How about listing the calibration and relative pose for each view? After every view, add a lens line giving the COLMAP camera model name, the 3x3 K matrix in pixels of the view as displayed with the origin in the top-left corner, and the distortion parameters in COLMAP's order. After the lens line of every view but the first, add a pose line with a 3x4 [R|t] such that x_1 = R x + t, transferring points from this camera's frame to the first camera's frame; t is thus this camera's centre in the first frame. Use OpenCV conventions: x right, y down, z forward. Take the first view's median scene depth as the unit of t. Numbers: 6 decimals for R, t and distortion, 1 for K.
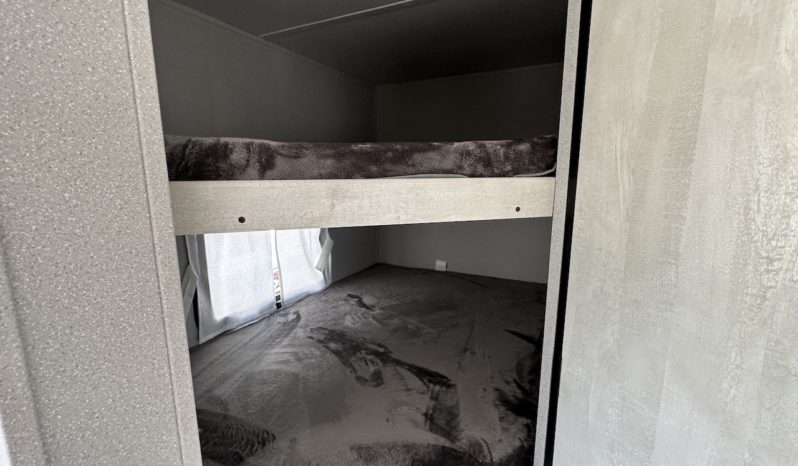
lens RADIAL K [[349.3, 0, 398.9], [0, 349.3, 232.1], [0, 0, 1]] dist [0.000574, -0.001146]
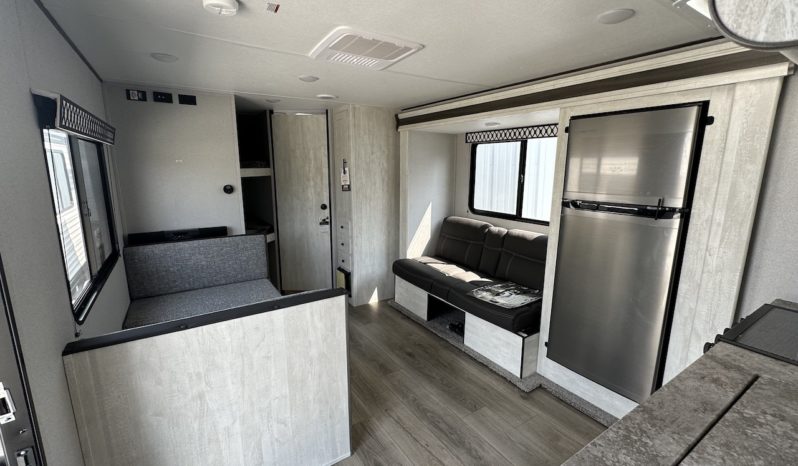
lens RADIAL K [[349.3, 0, 401.2], [0, 349.3, 234.2], [0, 0, 1]] dist [0.000574, -0.001146]
pose [[0.494417, -0.162432, 0.853913, -3.349098], [0.137089, 0.984661, 0.107929, 0.547257], [-0.858346, 0.063701, 0.509101, -3.428957]]
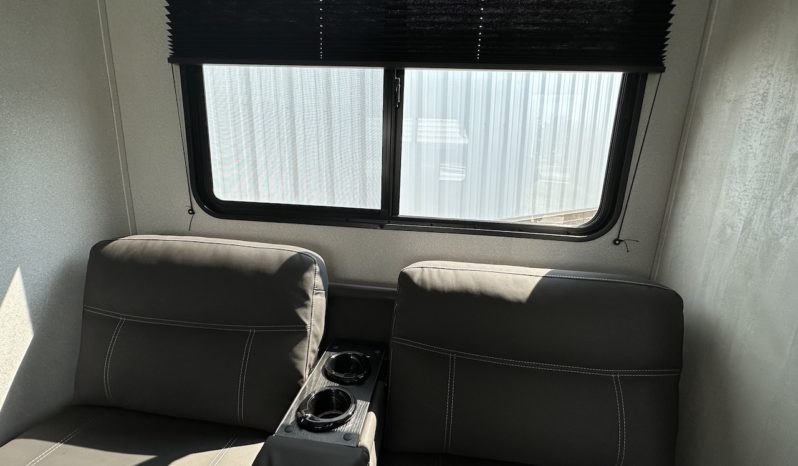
lens RADIAL K [[349.3, 0, 398.4], [0, 349.3, 233.7], [0, 0, 1]] dist [0.000574, -0.001146]
pose [[-0.335512, -0.226220, 0.914470, 0.118109], [0.118804, 0.952827, 0.279296, 0.695006], [-0.934514, 0.202350, -0.292809, -1.943336]]
